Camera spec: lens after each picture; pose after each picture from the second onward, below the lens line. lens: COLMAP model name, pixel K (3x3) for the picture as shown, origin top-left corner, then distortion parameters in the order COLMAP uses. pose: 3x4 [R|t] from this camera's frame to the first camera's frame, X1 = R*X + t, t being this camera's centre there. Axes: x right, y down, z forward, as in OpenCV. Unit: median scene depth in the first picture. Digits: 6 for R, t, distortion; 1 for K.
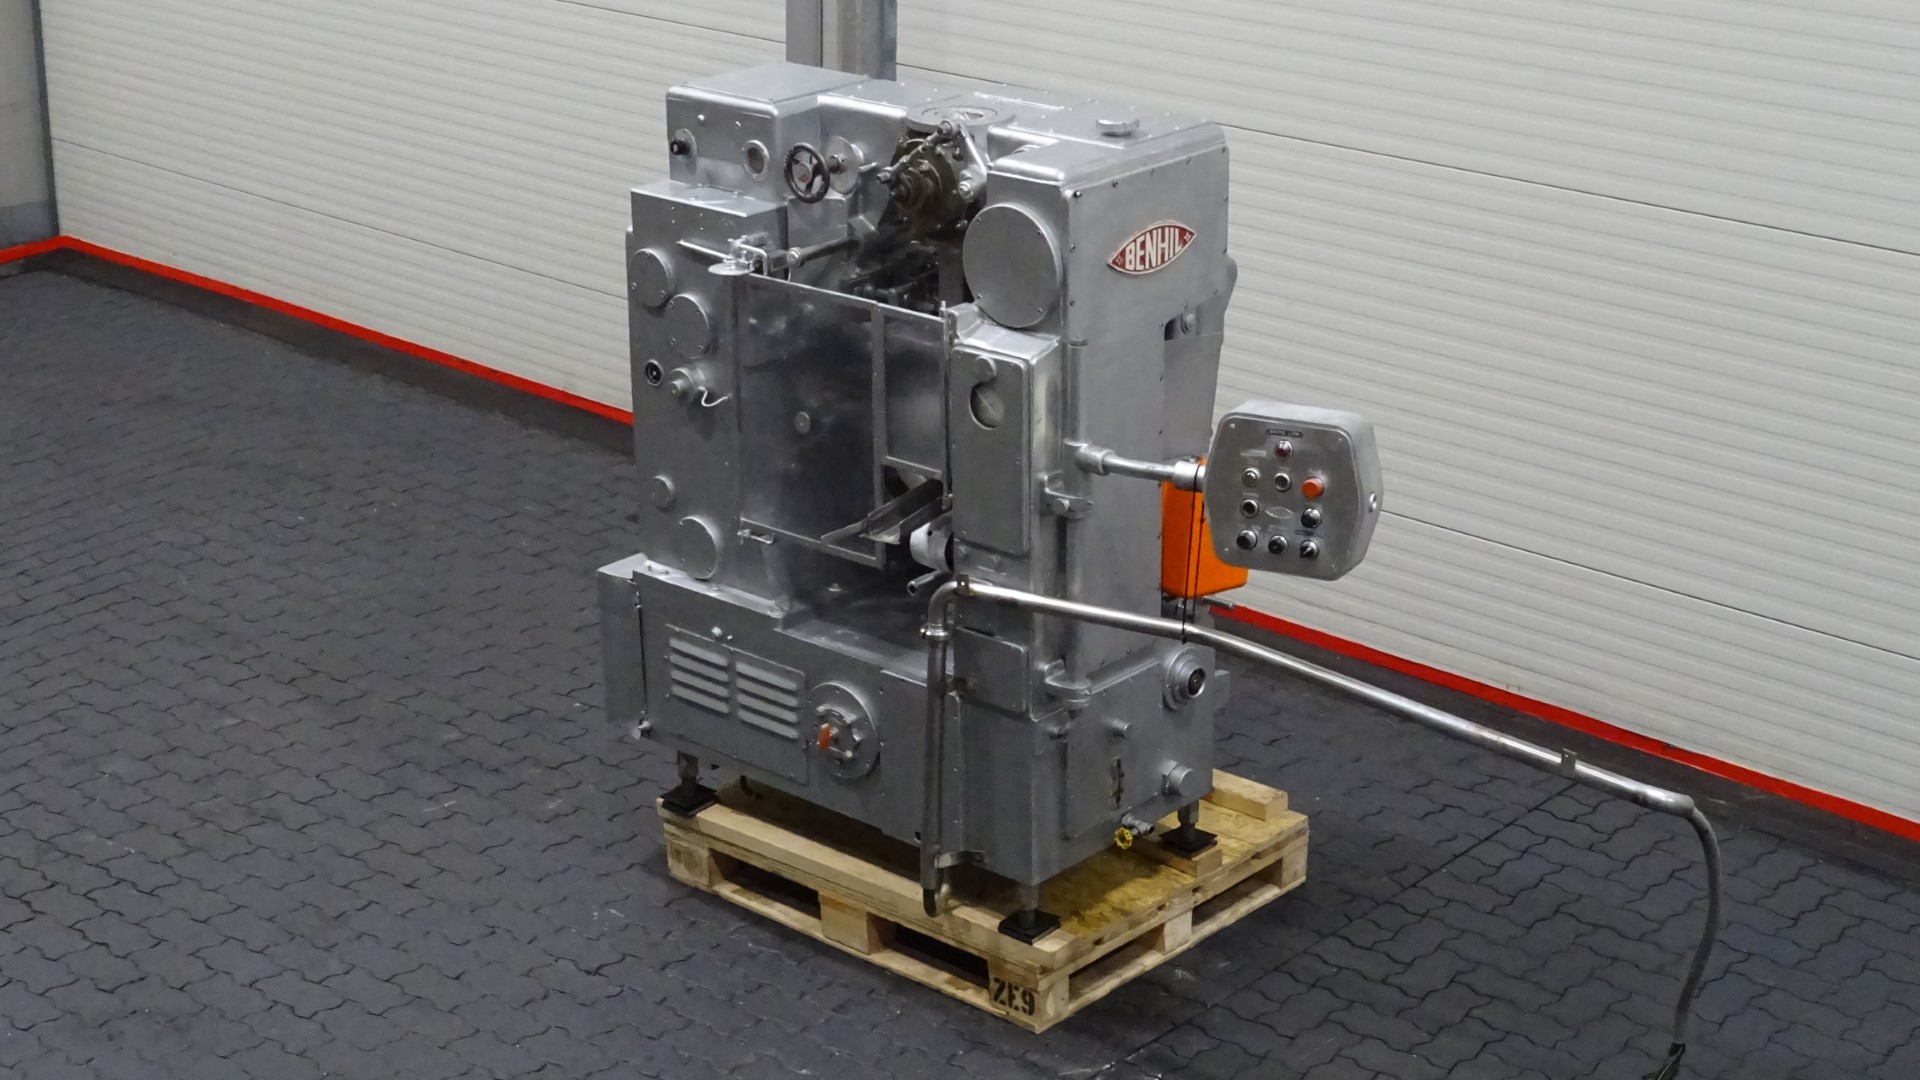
lens RADIAL K [[3143.3, 0, 961.2], [0, 3143.3, 541.4], [0, 0, 1]] dist [-0.022944, 0.000000]
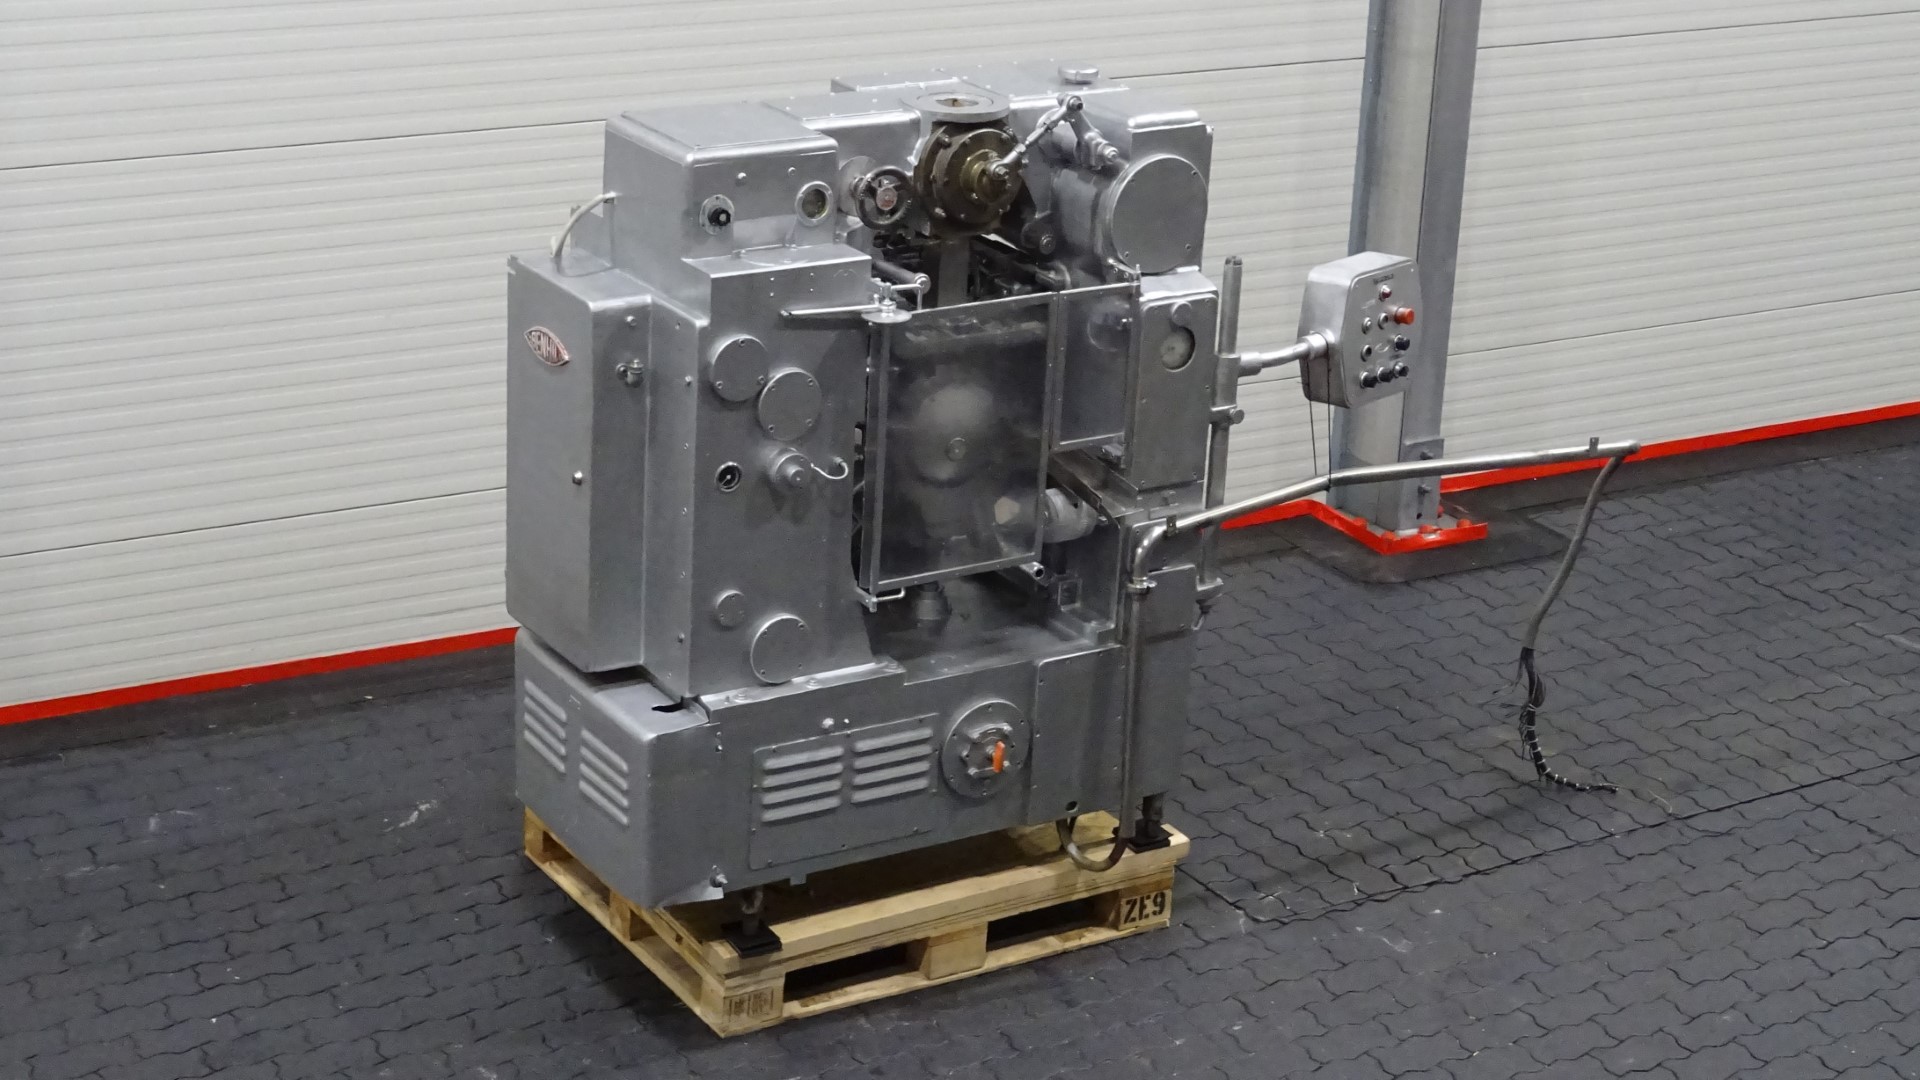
lens RADIAL K [[3141.8, 0, 957.7], [0, 3141.8, 539.1], [0, 0, 1]] dist [-0.016073, 0.000000]
pose [[0.295662, -0.318760, 0.900542, -0.880808], [0.288147, 0.928539, 0.234066, -0.226038], [-0.910799, 0.190284, 0.366383, 0.630224]]
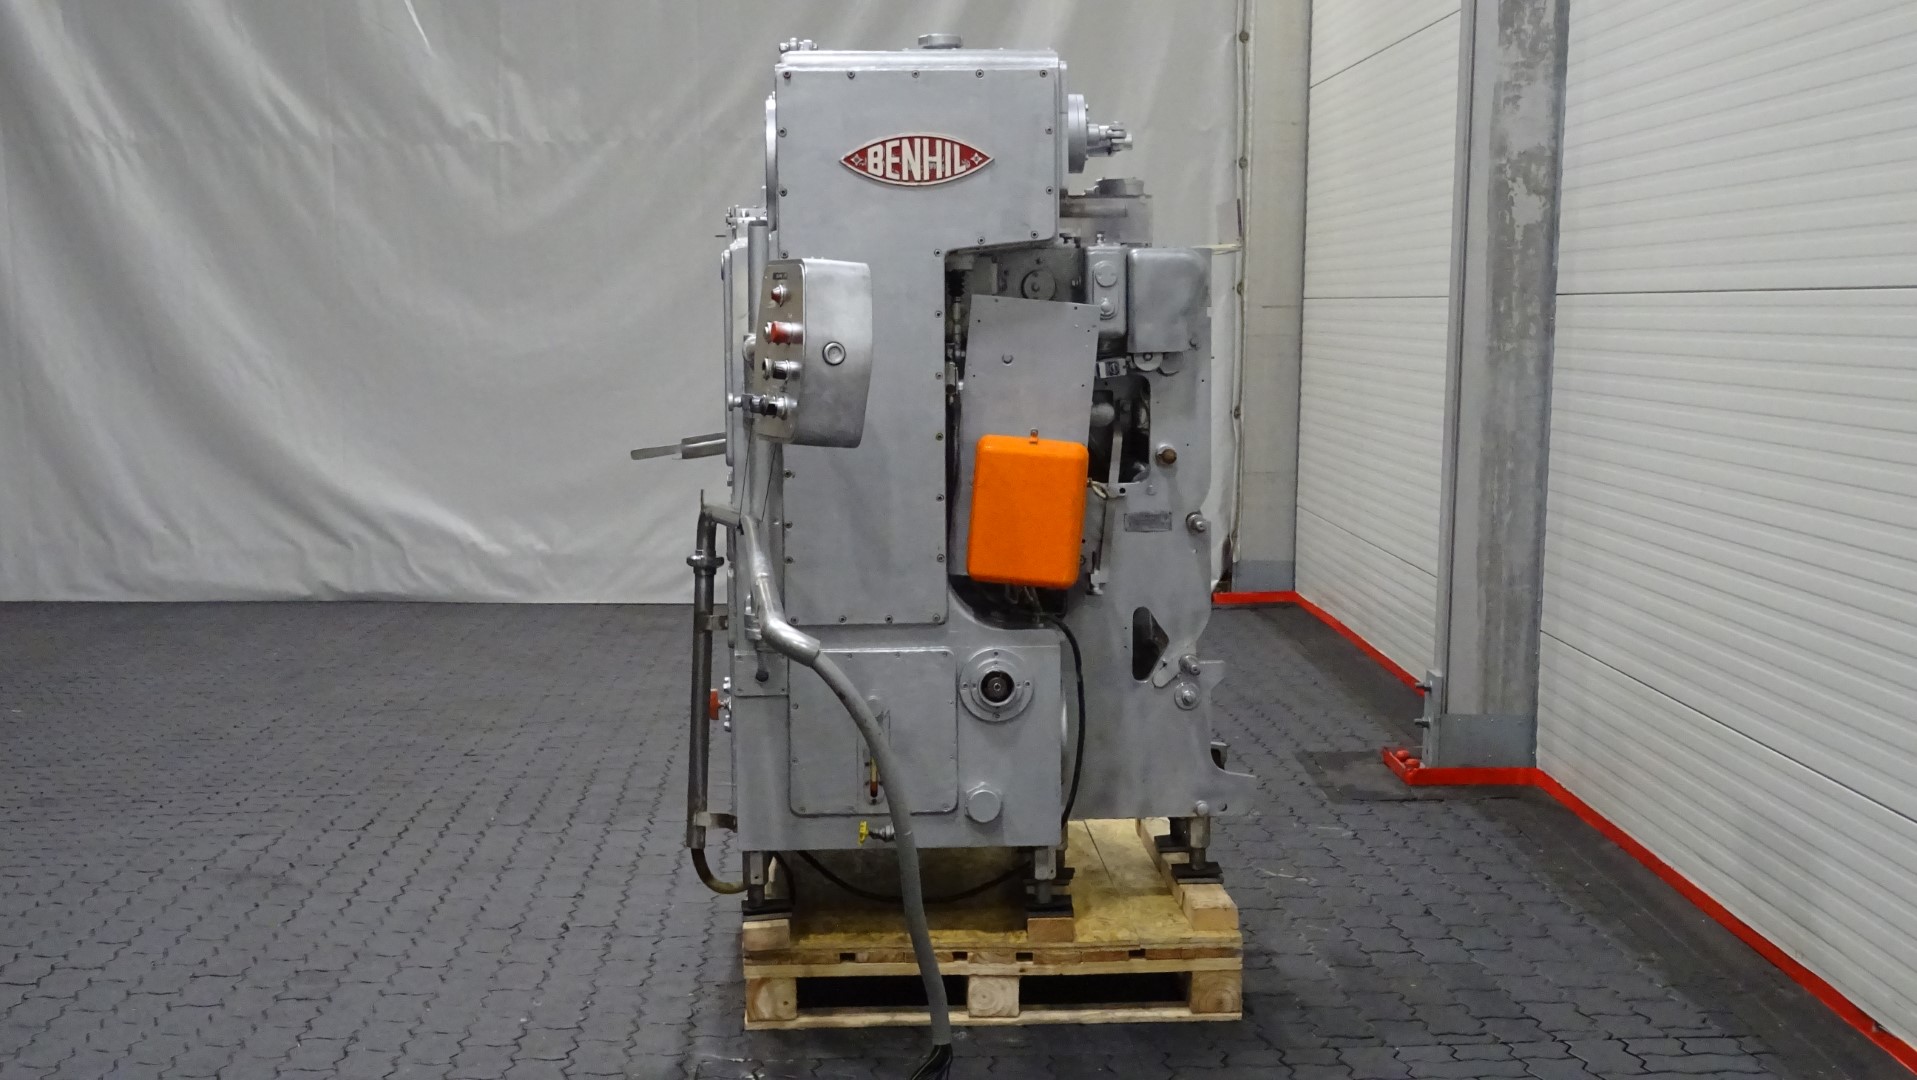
lens RADIAL K [[3138.3, 0, 959.8], [0, 3138.3, 542.2], [0, 0, 1]] dist [-0.022944, 0.000000]
pose [[0.715231, 0.066443, -0.695722, 0.678514], [-0.244722, 0.956258, -0.160258, 0.150453], [0.654642, 0.284880, 0.700205, 0.368551]]
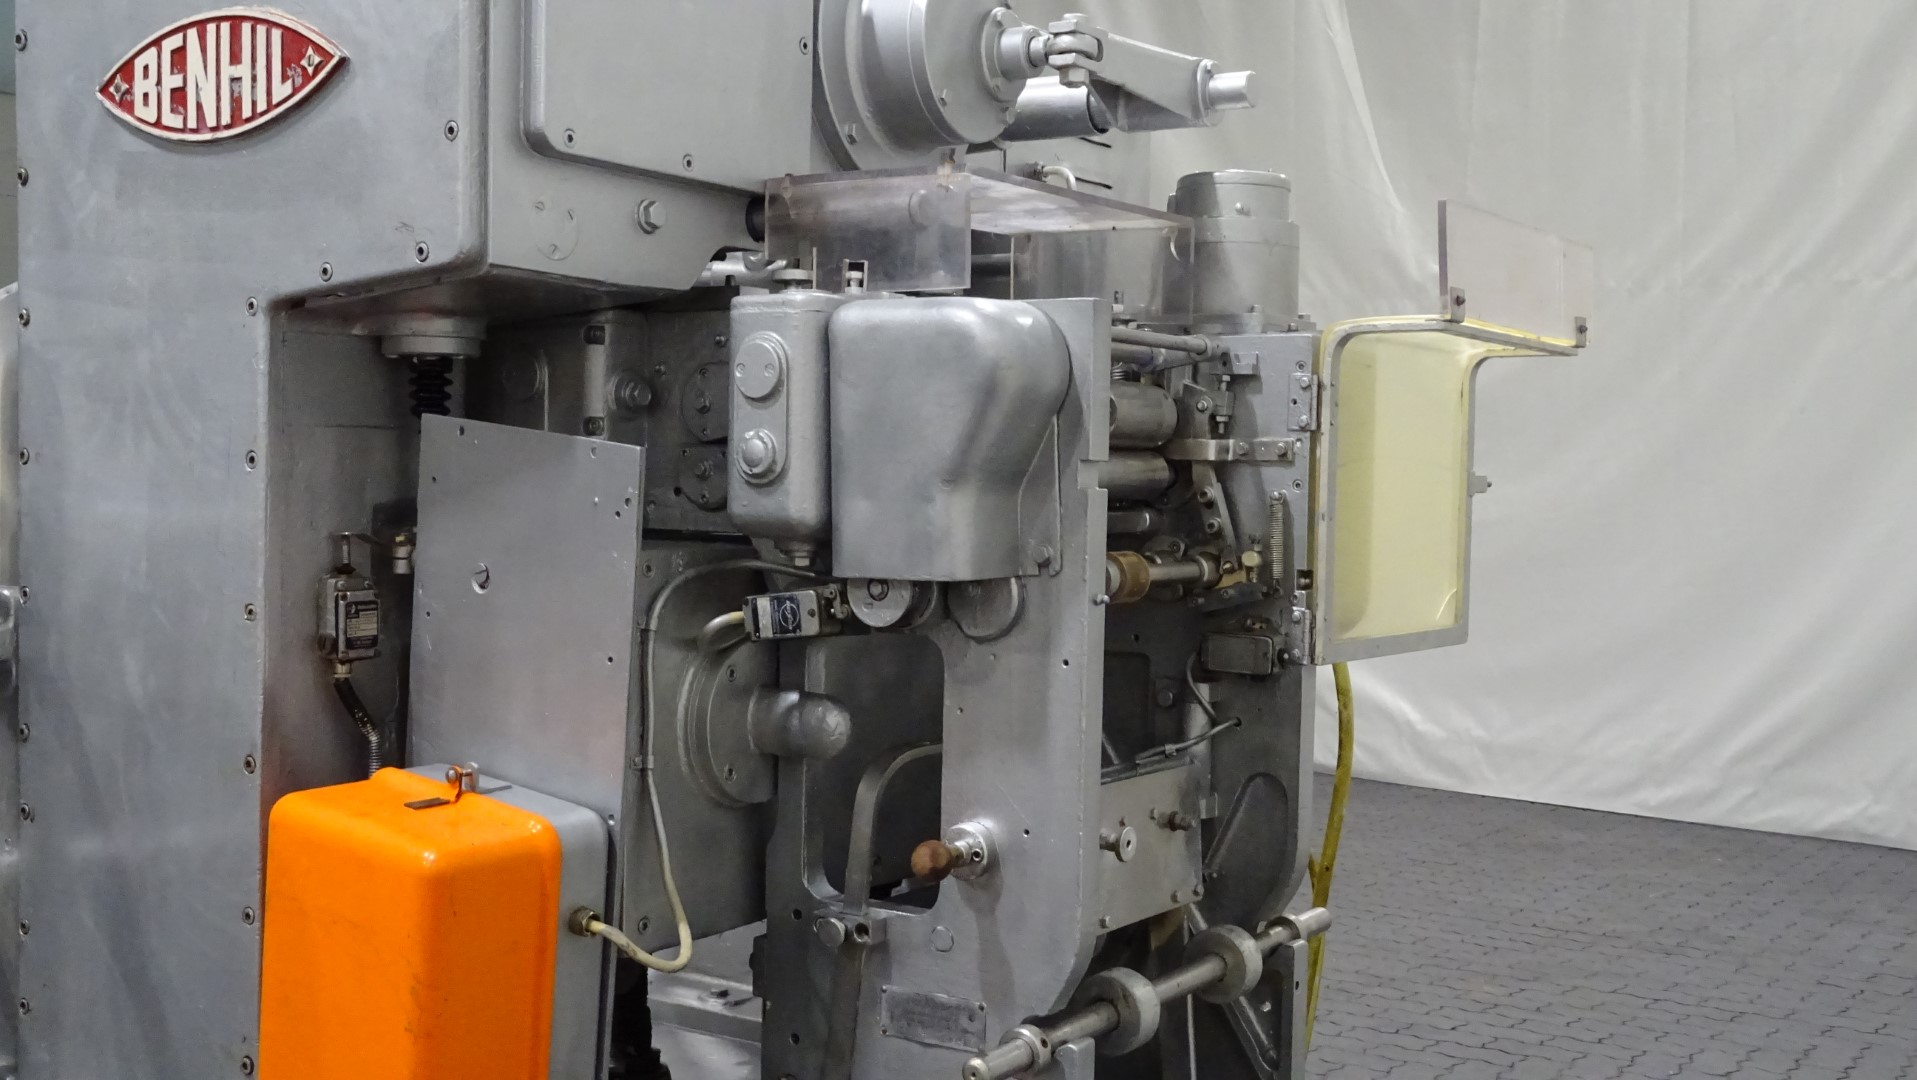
lens RADIAL K [[2025.1, 0, 952.2], [0, 2025.1, 538.0], [0, 0, 1]] dist [0.014851, 0.000000]
pose [[0.122336, 0.055149, -0.990955, 0.296496], [-0.359289, 0.933196, 0.007579, -0.070737], [0.925173, 0.355112, 0.133977, 1.004598]]
